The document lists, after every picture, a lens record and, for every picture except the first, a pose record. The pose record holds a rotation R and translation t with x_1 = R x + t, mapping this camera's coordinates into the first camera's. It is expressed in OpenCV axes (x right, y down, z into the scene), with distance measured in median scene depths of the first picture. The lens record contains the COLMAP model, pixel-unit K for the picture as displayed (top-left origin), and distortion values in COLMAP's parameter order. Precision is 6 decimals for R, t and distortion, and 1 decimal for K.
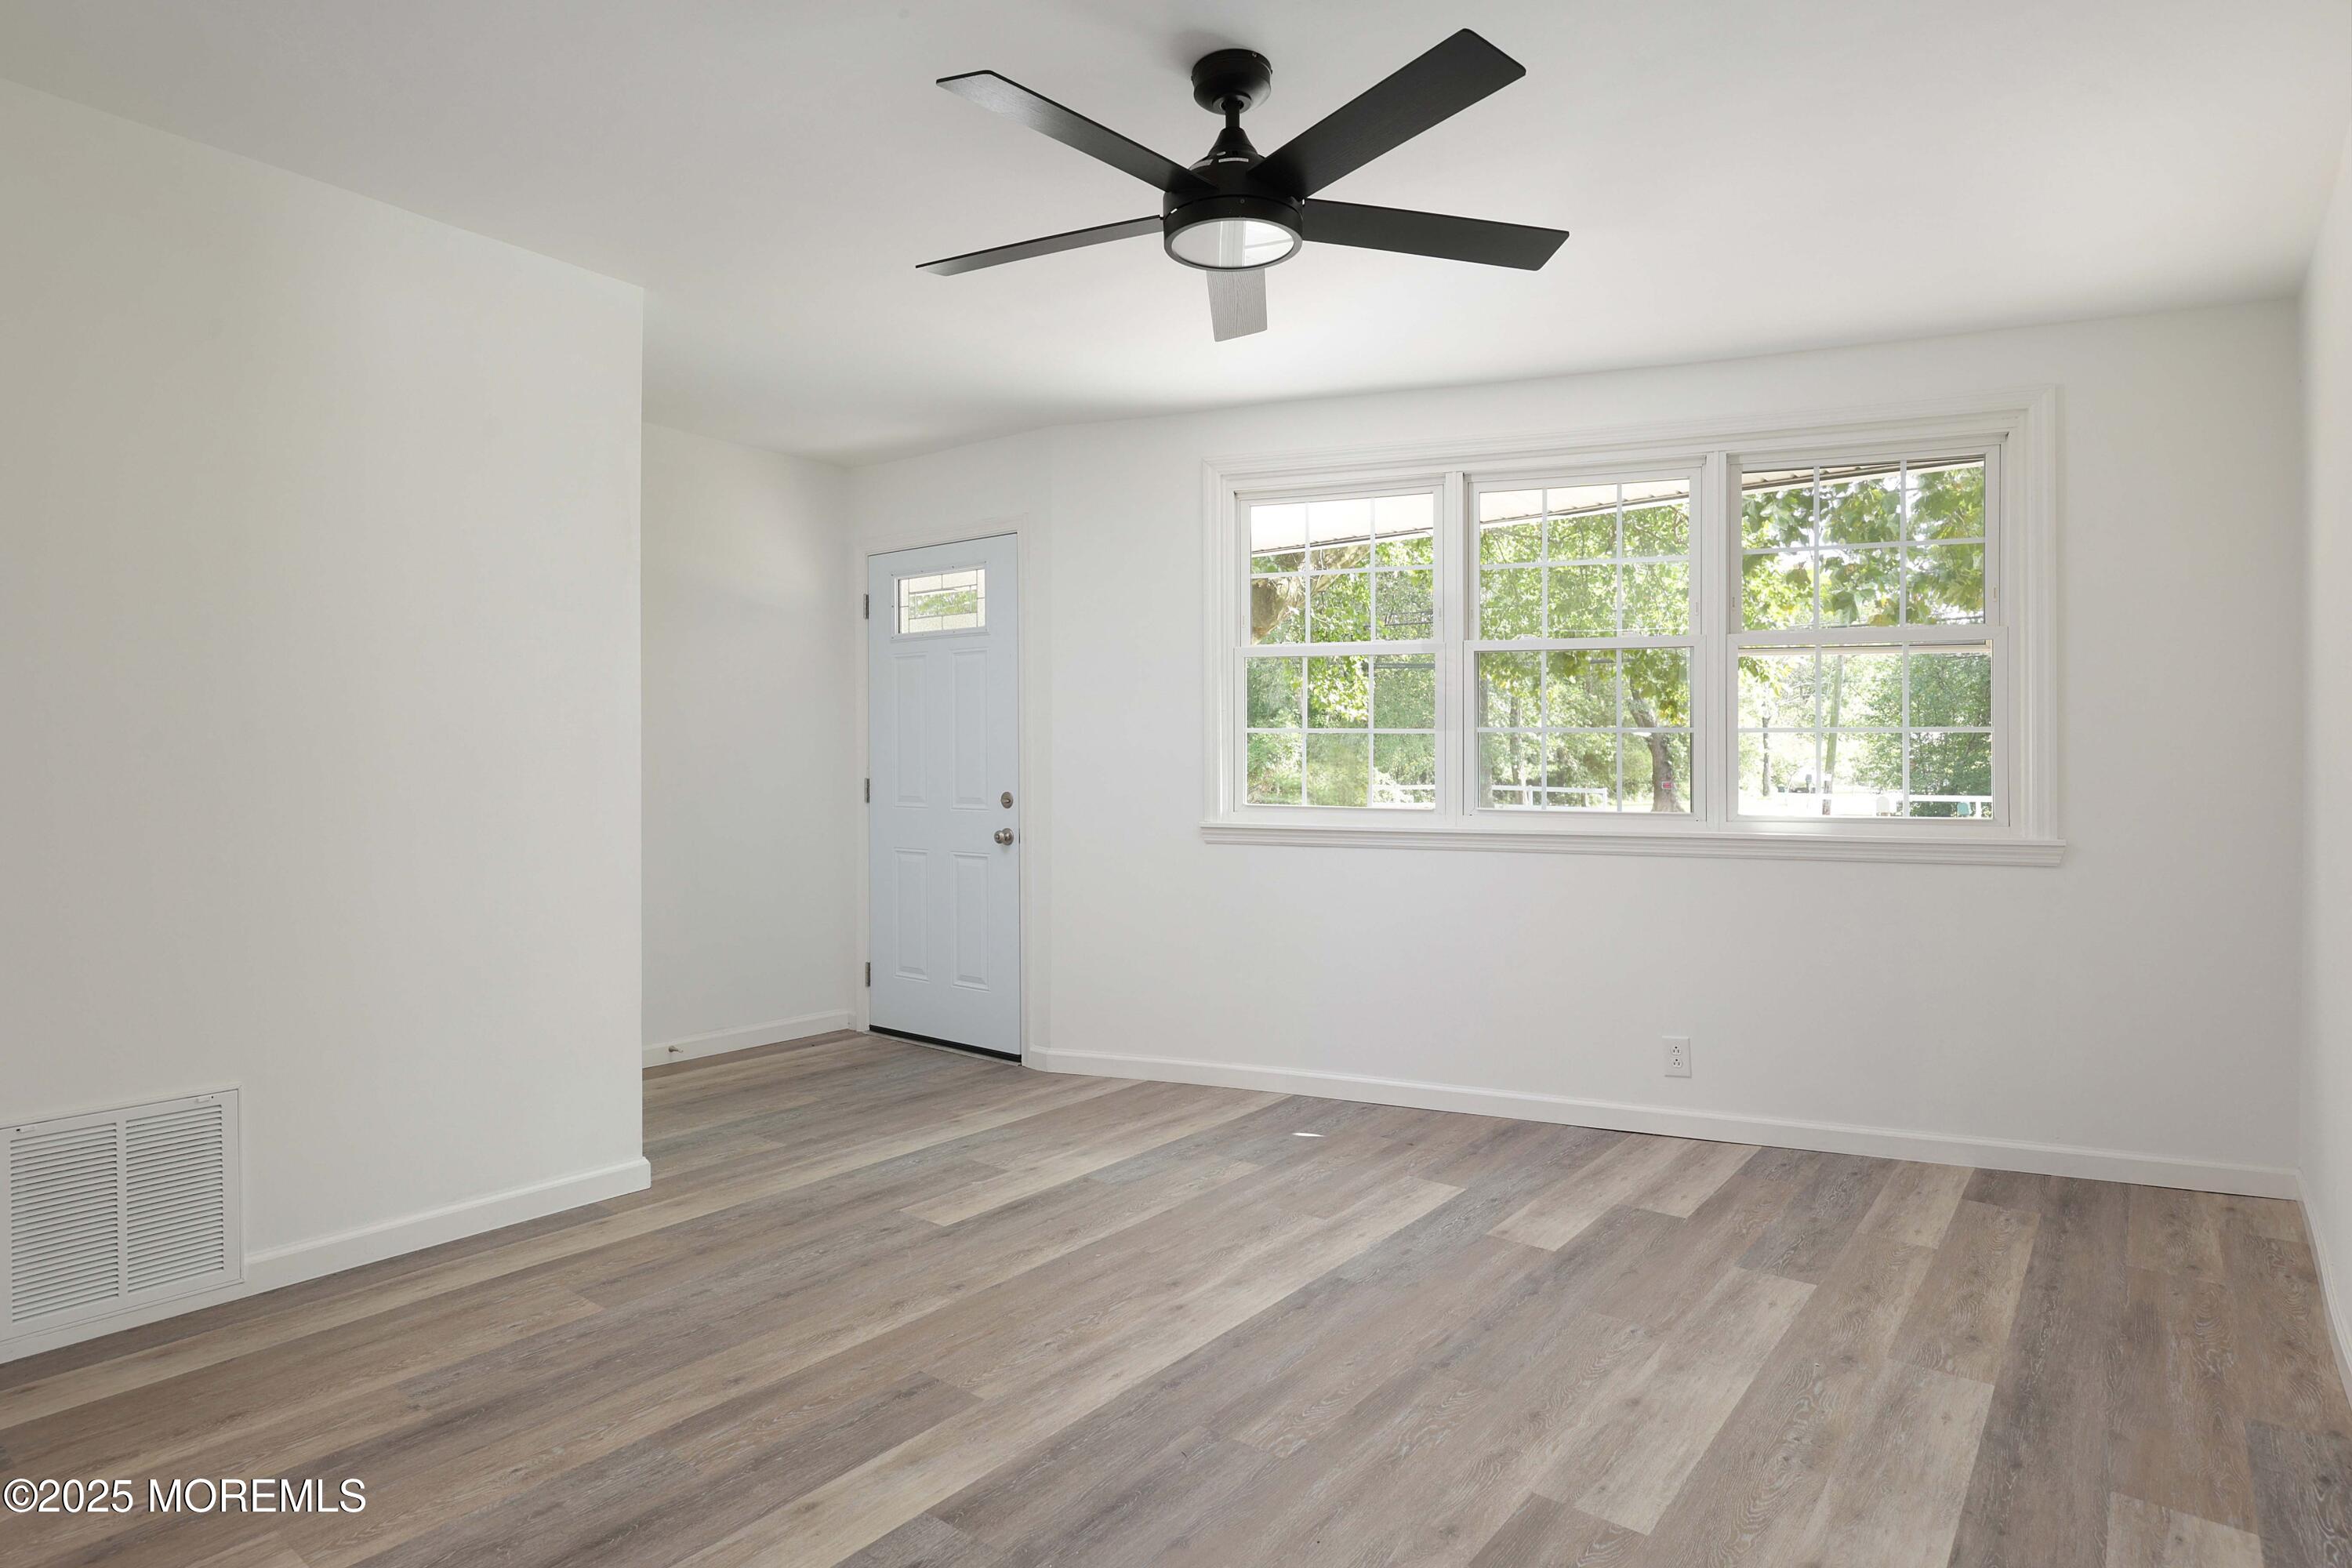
lens RADIAL K [[1268.4, 0, 1159.8], [0, 1268.4, 779.9], [0, 0, 1]] dist [-0.002041, -0.000737]
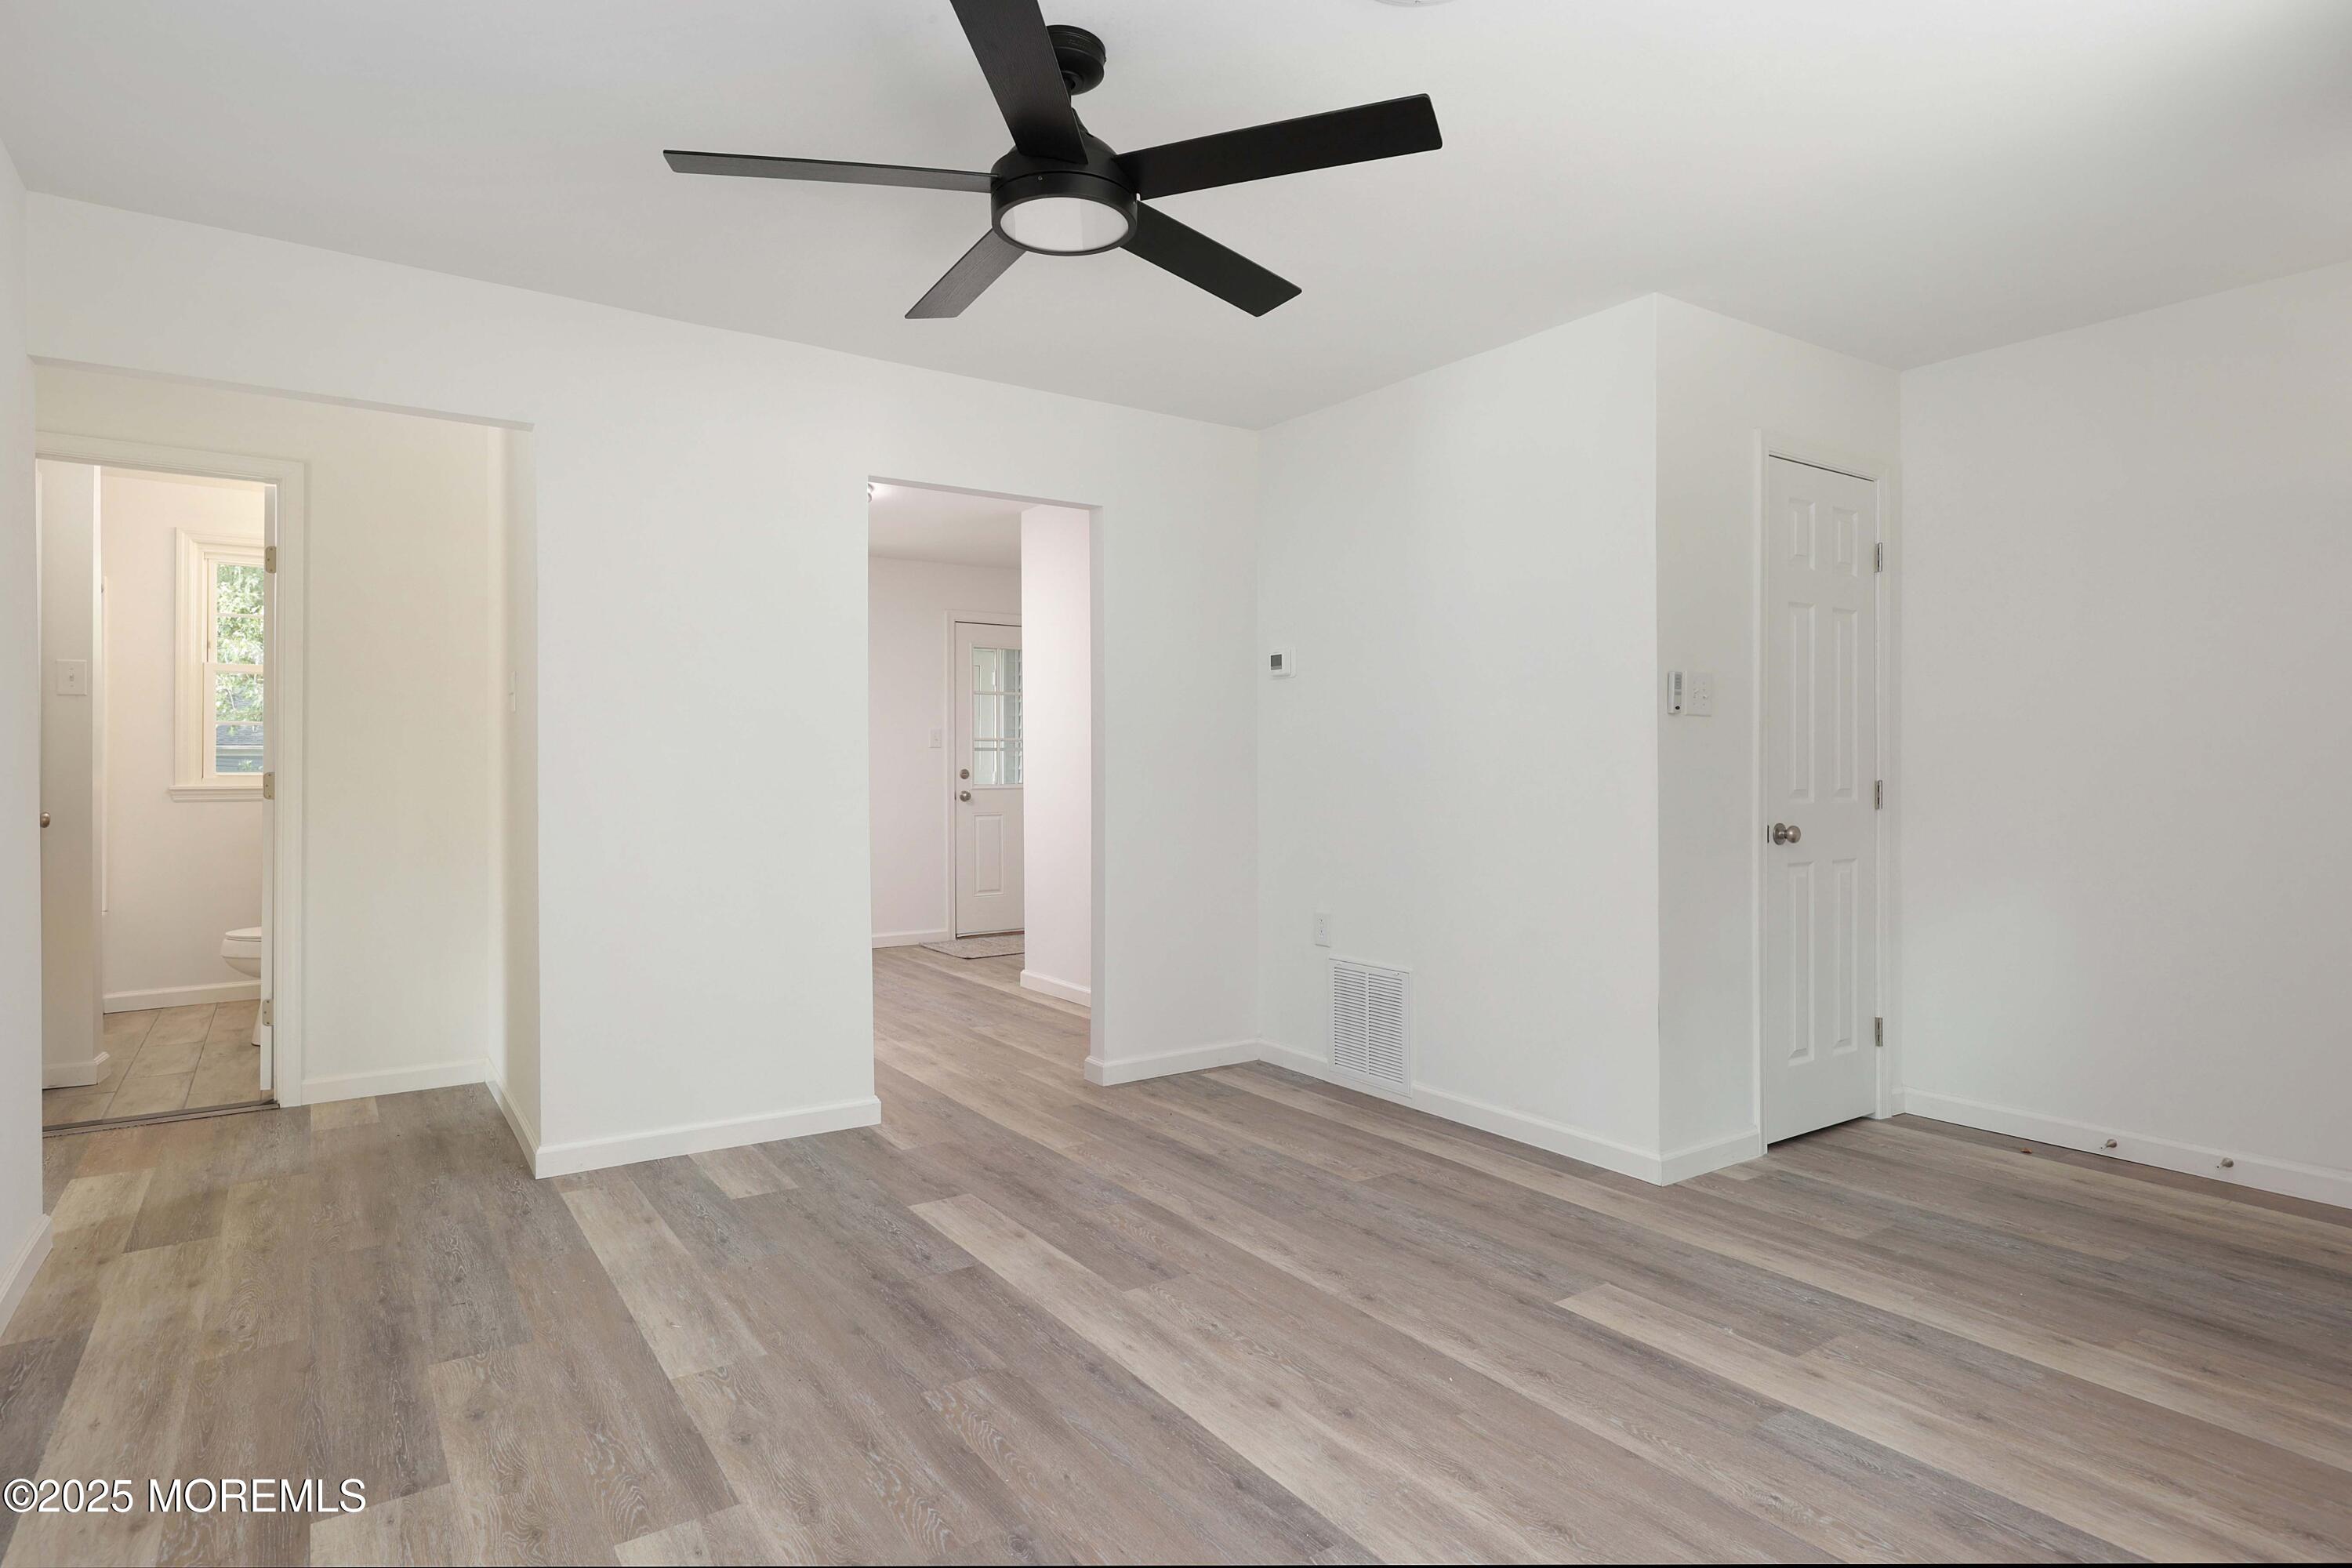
lens RADIAL K [[1268.4, 0, 1161.1], [0, 1268.4, 778.8], [0, 0, 1]] dist [-0.002041, -0.000737]
pose [[-0.309448, 0.002366, -0.950913, 0.744026], [-0.010201, 0.999931, 0.005807, 0.007269], [0.950862, 0.011497, -0.309403, 1.075886]]
